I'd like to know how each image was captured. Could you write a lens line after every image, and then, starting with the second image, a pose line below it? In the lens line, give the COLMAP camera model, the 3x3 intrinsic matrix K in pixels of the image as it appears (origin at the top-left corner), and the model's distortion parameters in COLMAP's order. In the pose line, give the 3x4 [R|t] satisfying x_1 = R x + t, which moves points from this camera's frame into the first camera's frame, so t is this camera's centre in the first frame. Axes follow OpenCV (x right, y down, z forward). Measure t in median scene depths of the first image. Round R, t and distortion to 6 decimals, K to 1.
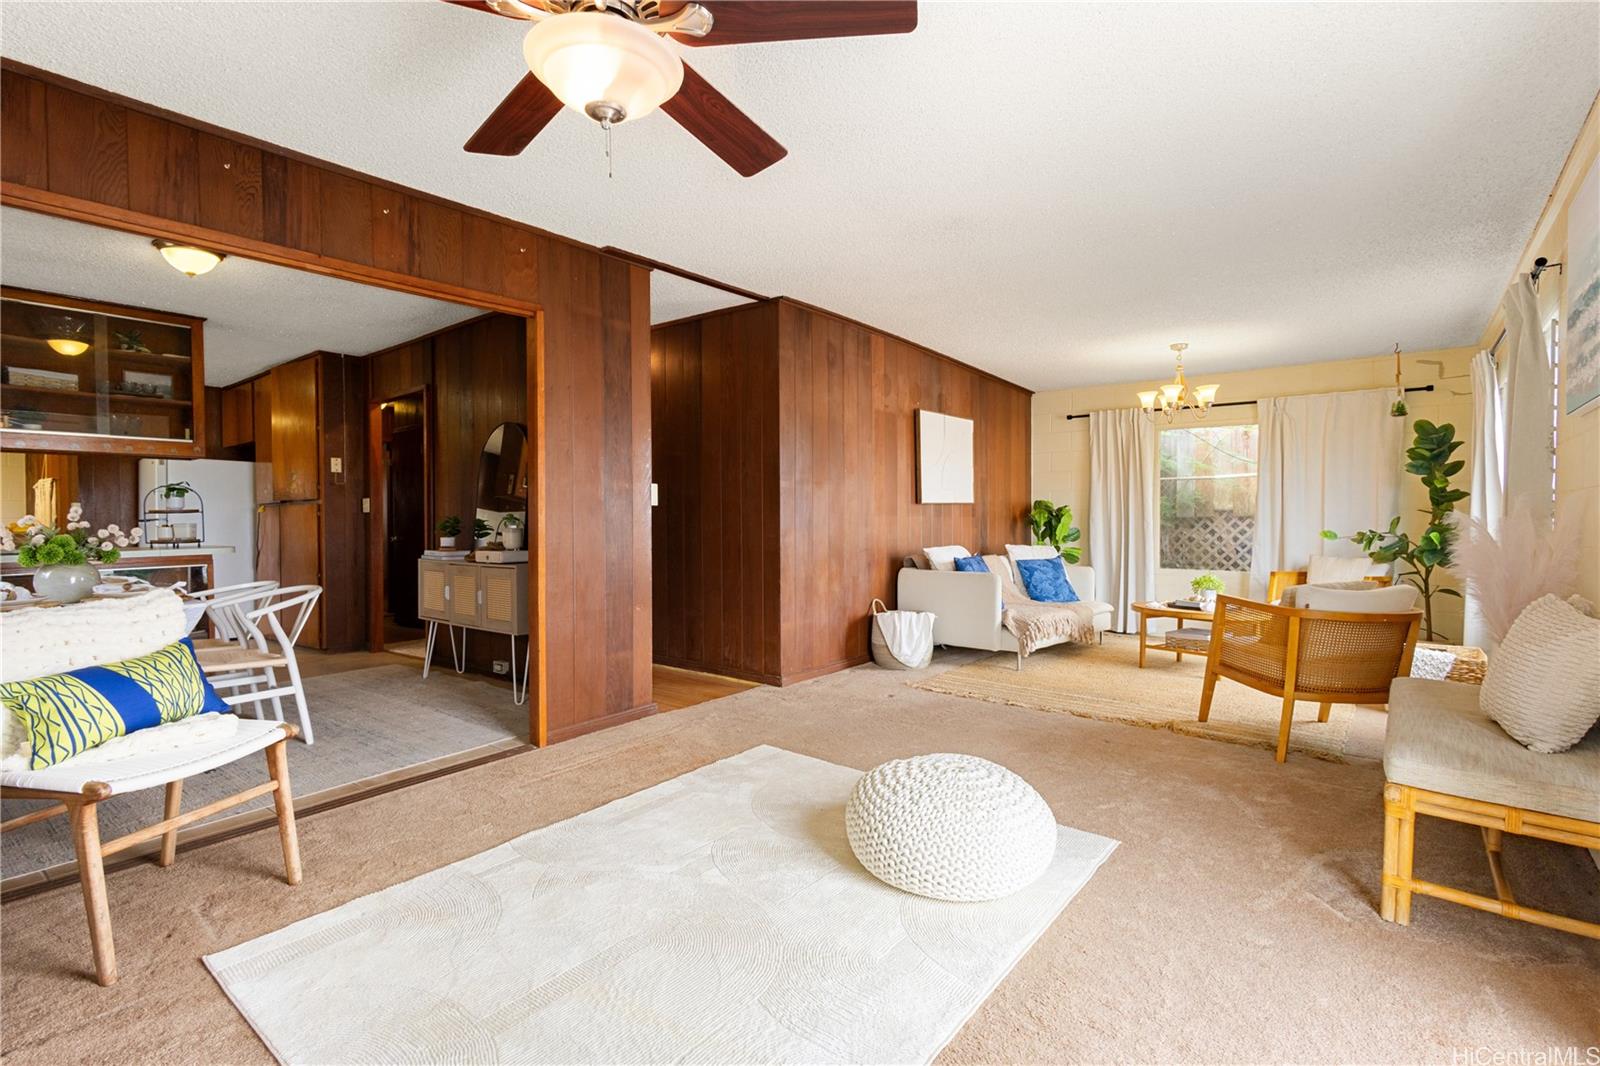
lens RADIAL K [[742.7, 0, 799.9], [0, 742.7, 528.7], [0, 0, 1]] dist [0.002992, 0.000194]
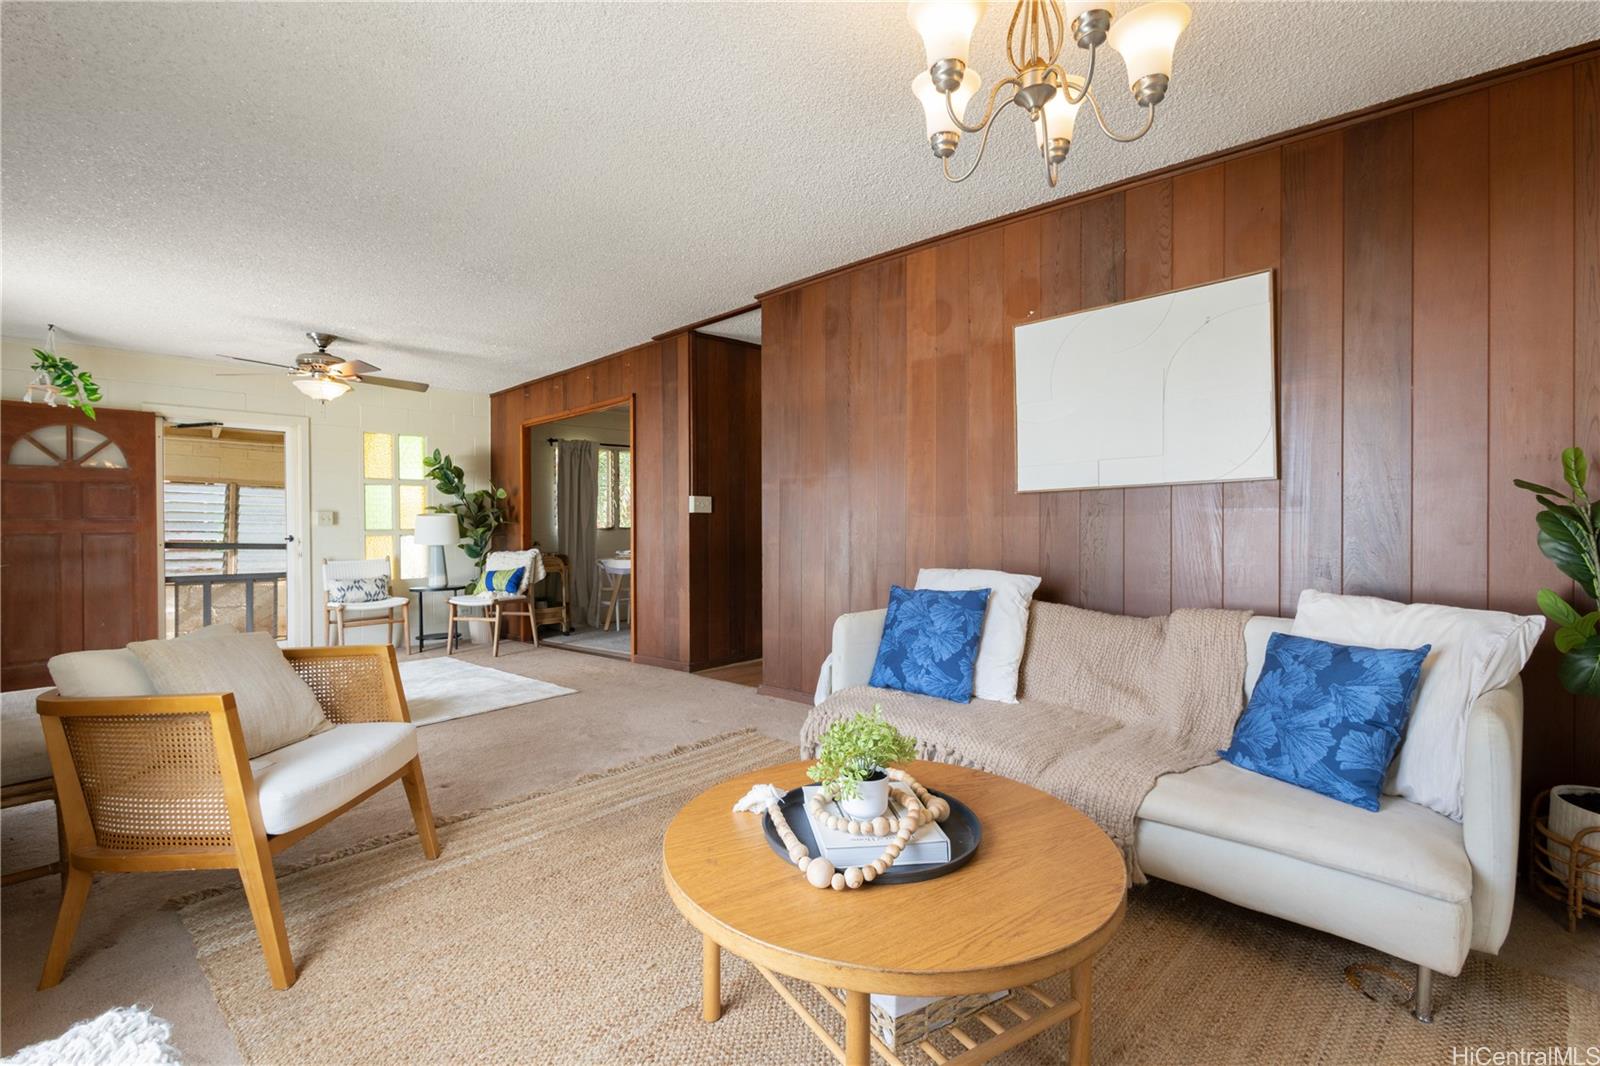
lens RADIAL K [[742.7, 0, 800.9], [0, 742.7, 530.4], [0, 0, 1]] dist [0.002992, 0.000194]
pose [[-0.086367, 0.009390, -0.996219, 0.862724], [-0.006414, 0.999930, 0.009981, -0.011911], [0.996243, 0.007252, -0.086301, 1.035508]]
